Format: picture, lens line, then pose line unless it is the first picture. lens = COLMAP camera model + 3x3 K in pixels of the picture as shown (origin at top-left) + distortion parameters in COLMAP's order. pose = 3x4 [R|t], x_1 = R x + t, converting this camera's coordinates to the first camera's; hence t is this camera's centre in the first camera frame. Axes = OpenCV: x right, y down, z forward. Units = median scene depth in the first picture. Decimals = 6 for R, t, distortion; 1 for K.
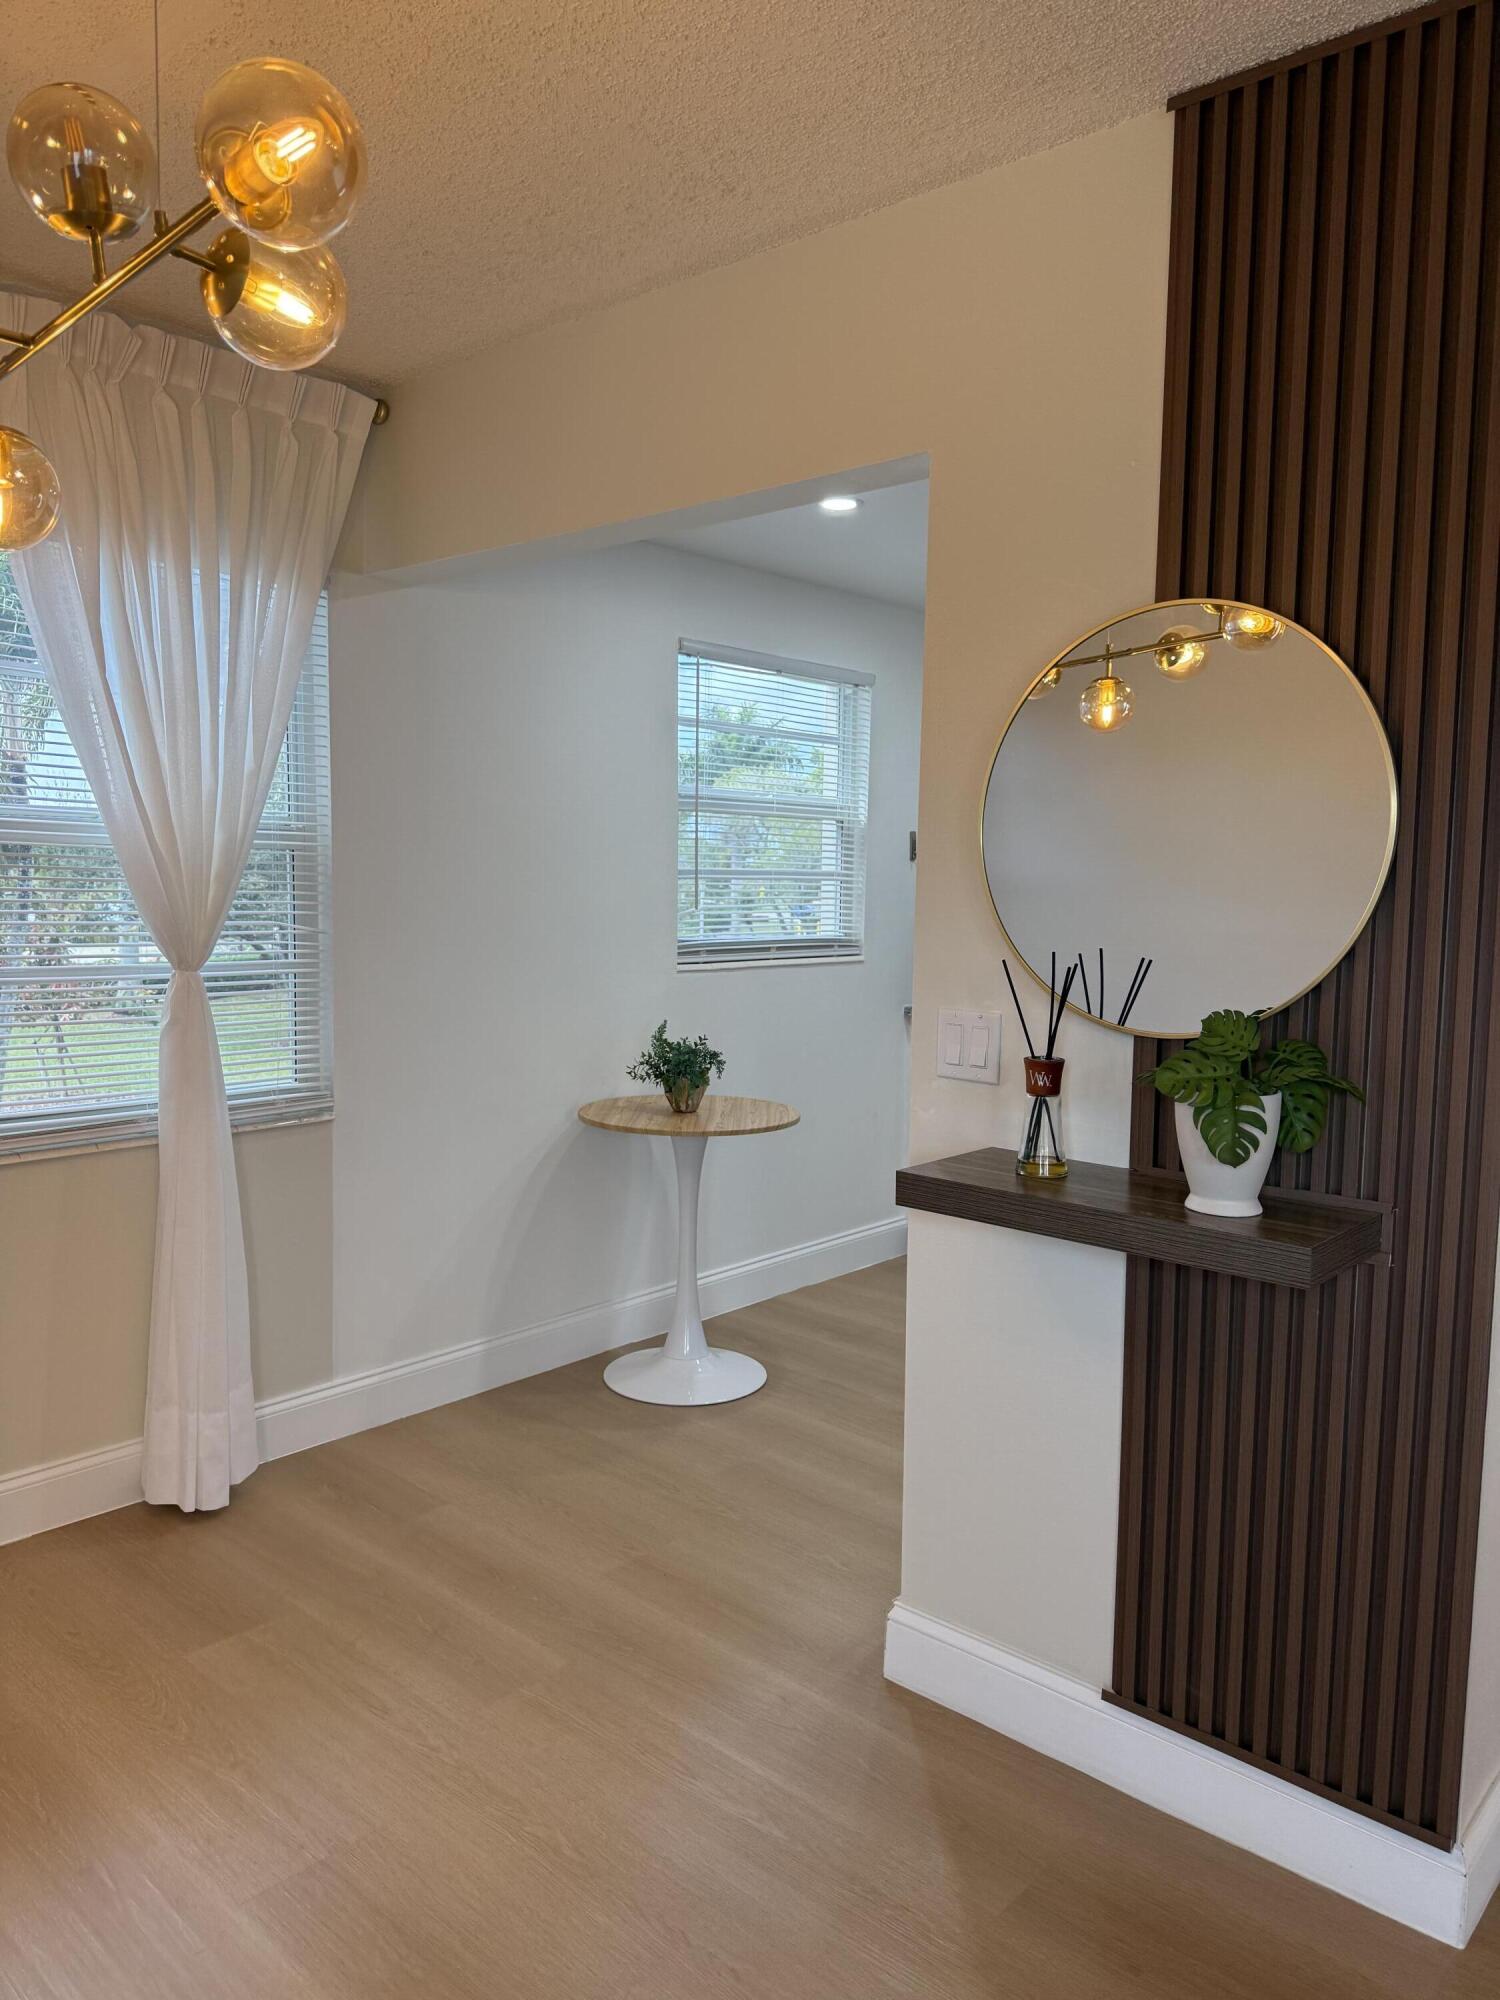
lens RADIAL K [[1423.6, 0, 743.0], [0, 1423.6, 994.3], [0, 0, 1]] dist [-0.019550, -0.013160]
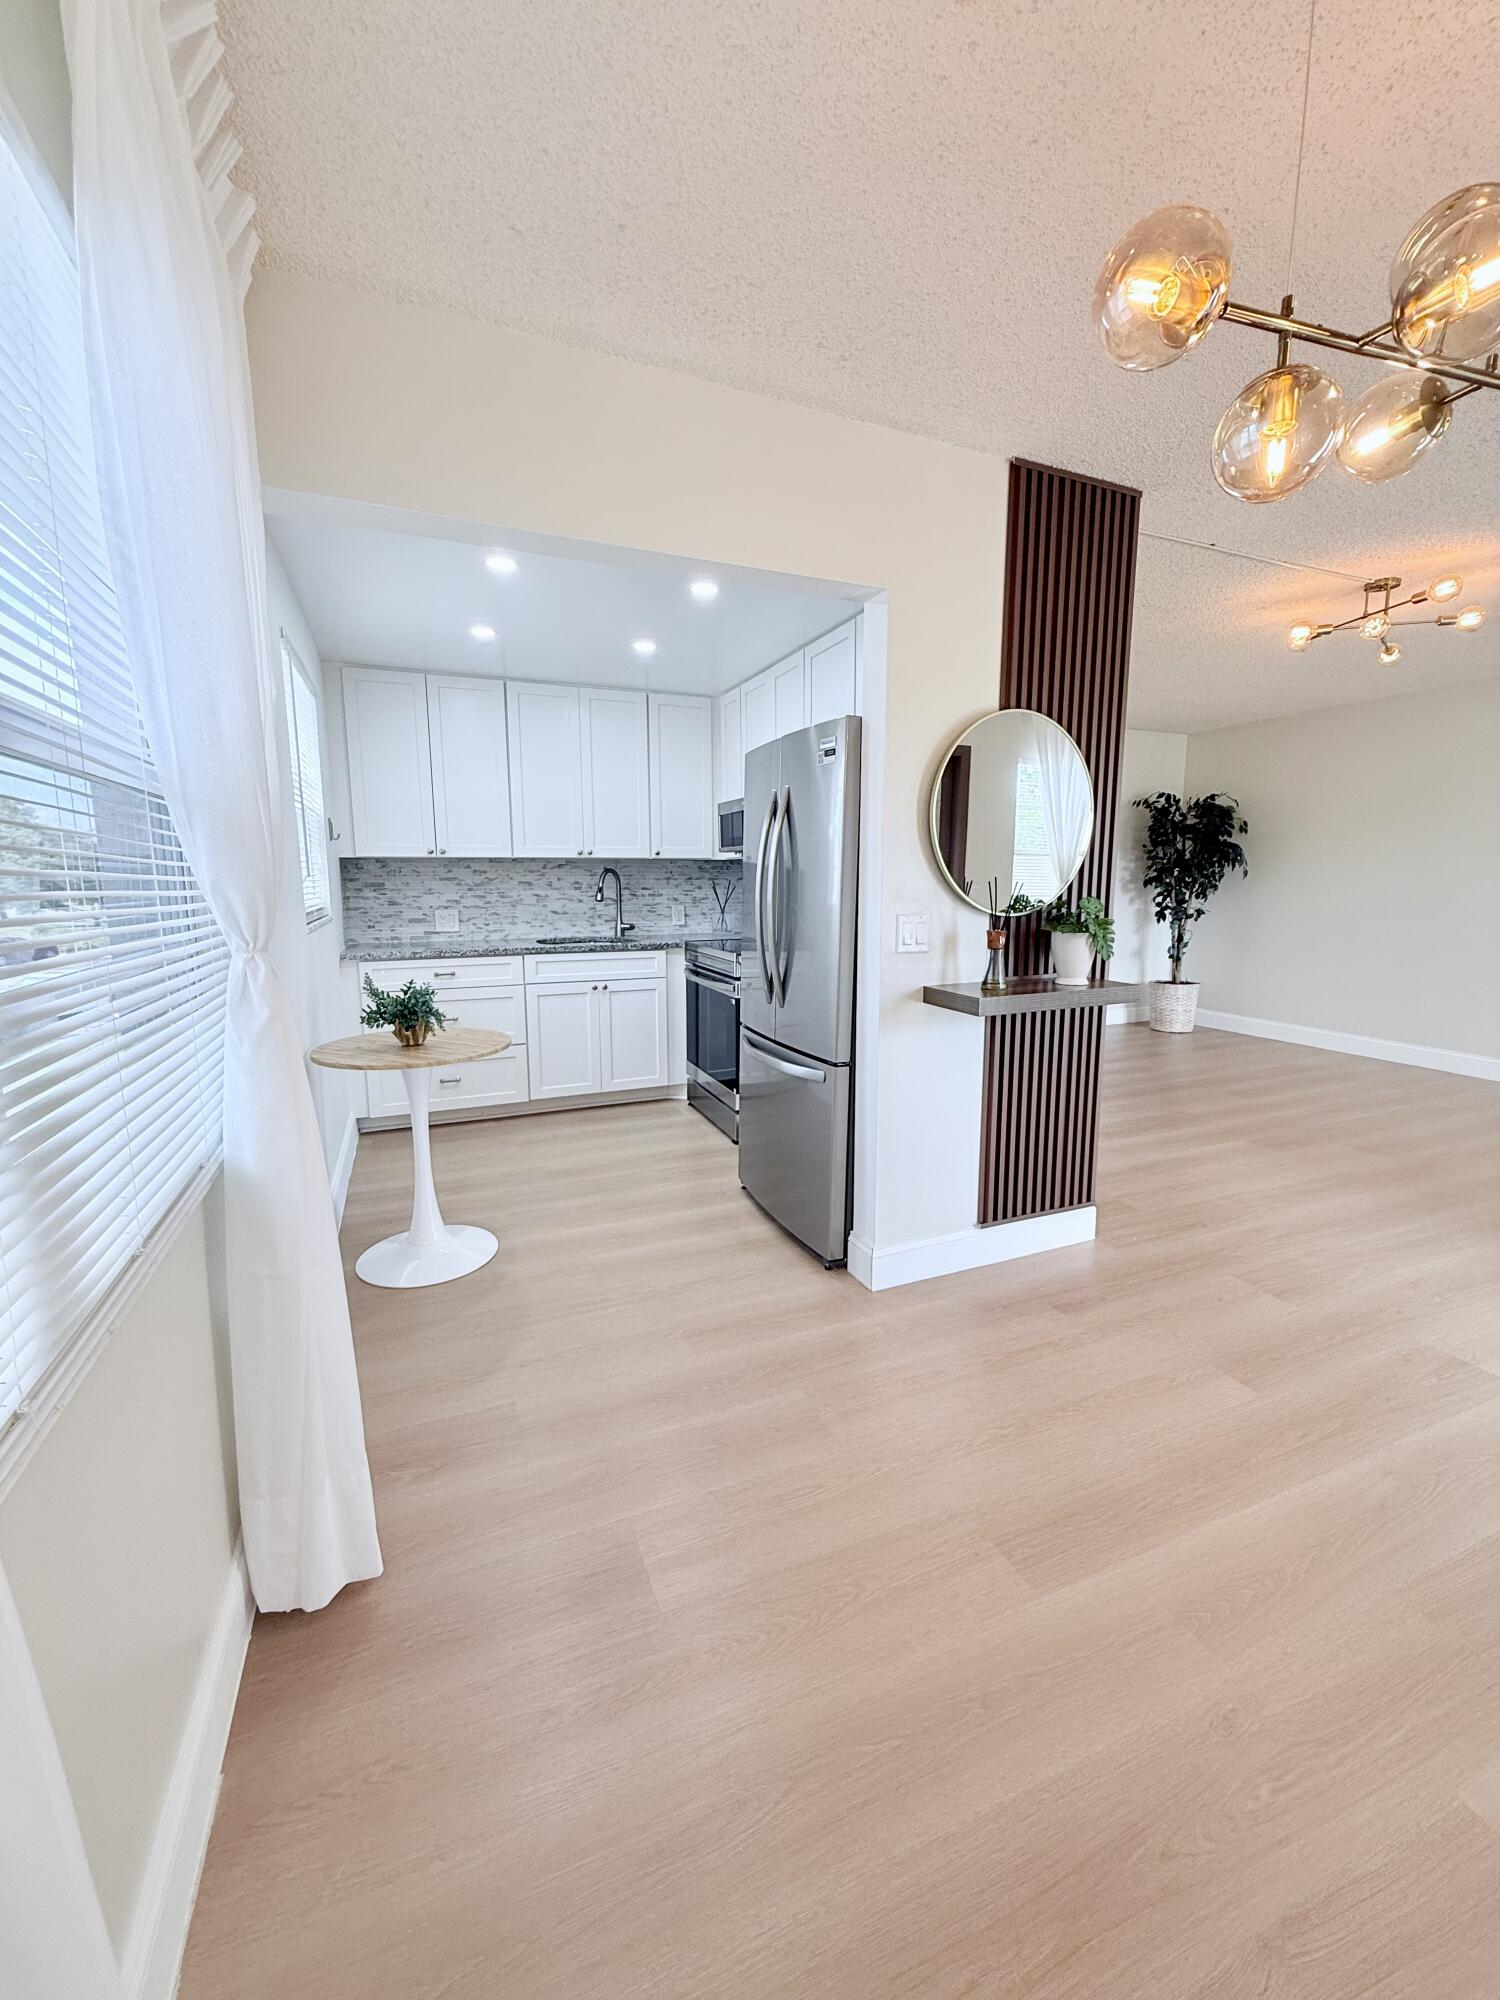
lens RADIAL K [[799.6, 0, 761.5], [0, 799.6, 1001.2], [0, 0, 1]] dist [-0.001555, 0.000318]
pose [[0.403890, -0.149212, 0.902557, -0.606784], [0.086181, 0.988427, 0.124842, -0.014948], [-0.910739, 0.027361, 0.412075, 0.516770]]
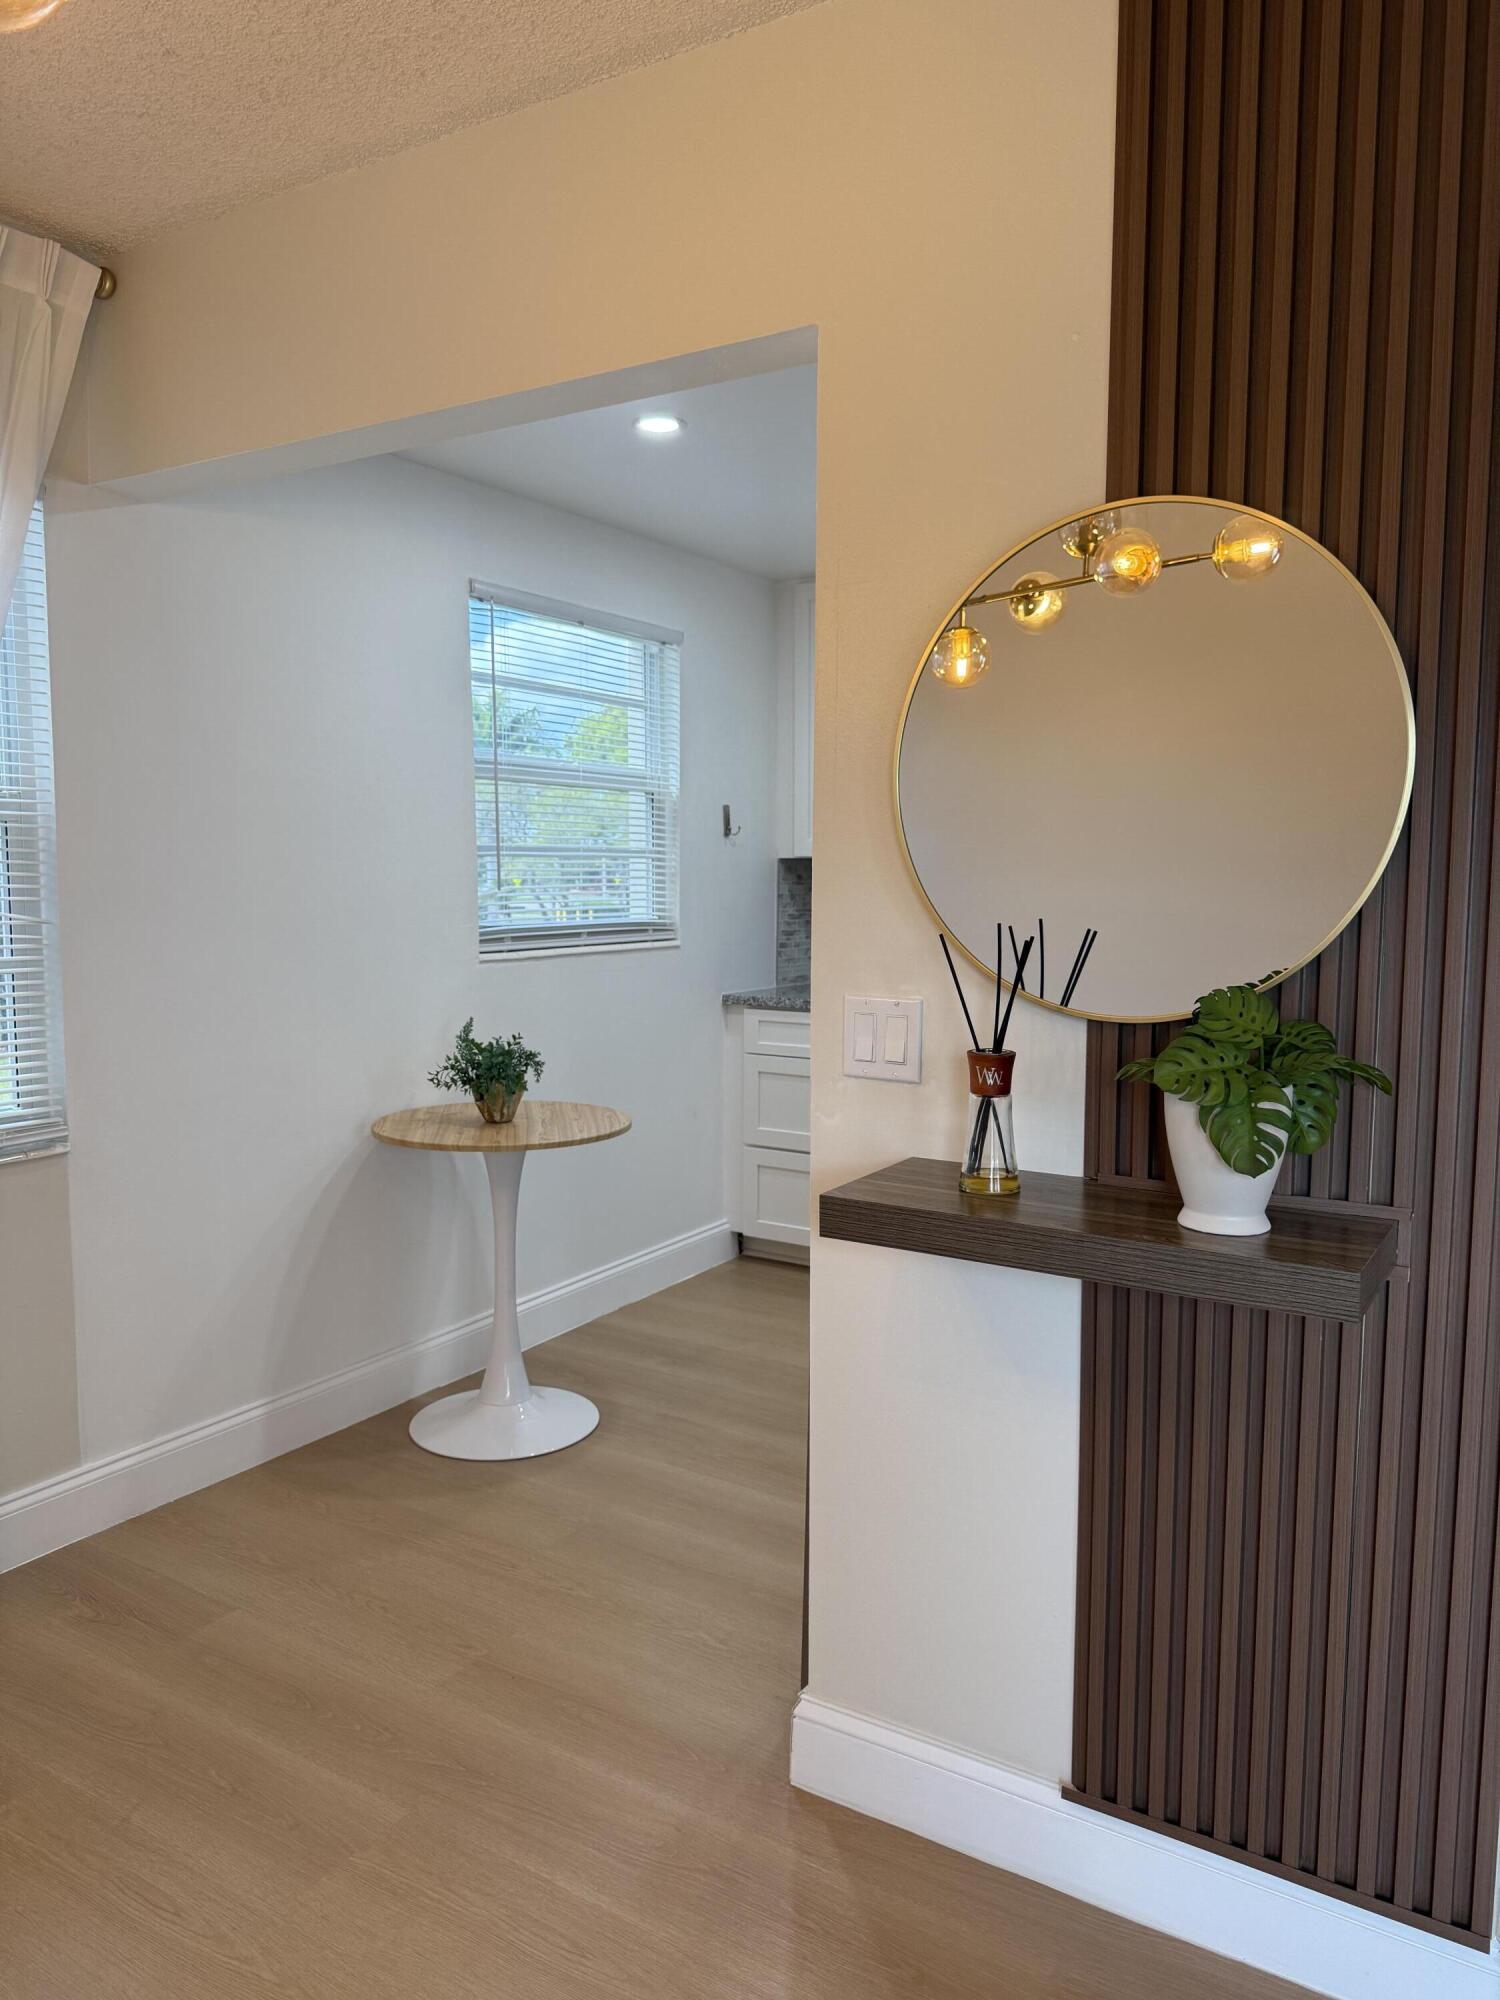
lens RADIAL K [[1423.6, 0, 755.6], [0, 1423.6, 1011.1], [0, 0, 1]] dist [-0.019550, -0.013160]
pose [[0.983627, -0.027145, 0.178163, -0.044831], [0.023890, 0.999507, 0.020390, 0.001057], [-0.178628, -0.015800, 0.983790, 0.134477]]
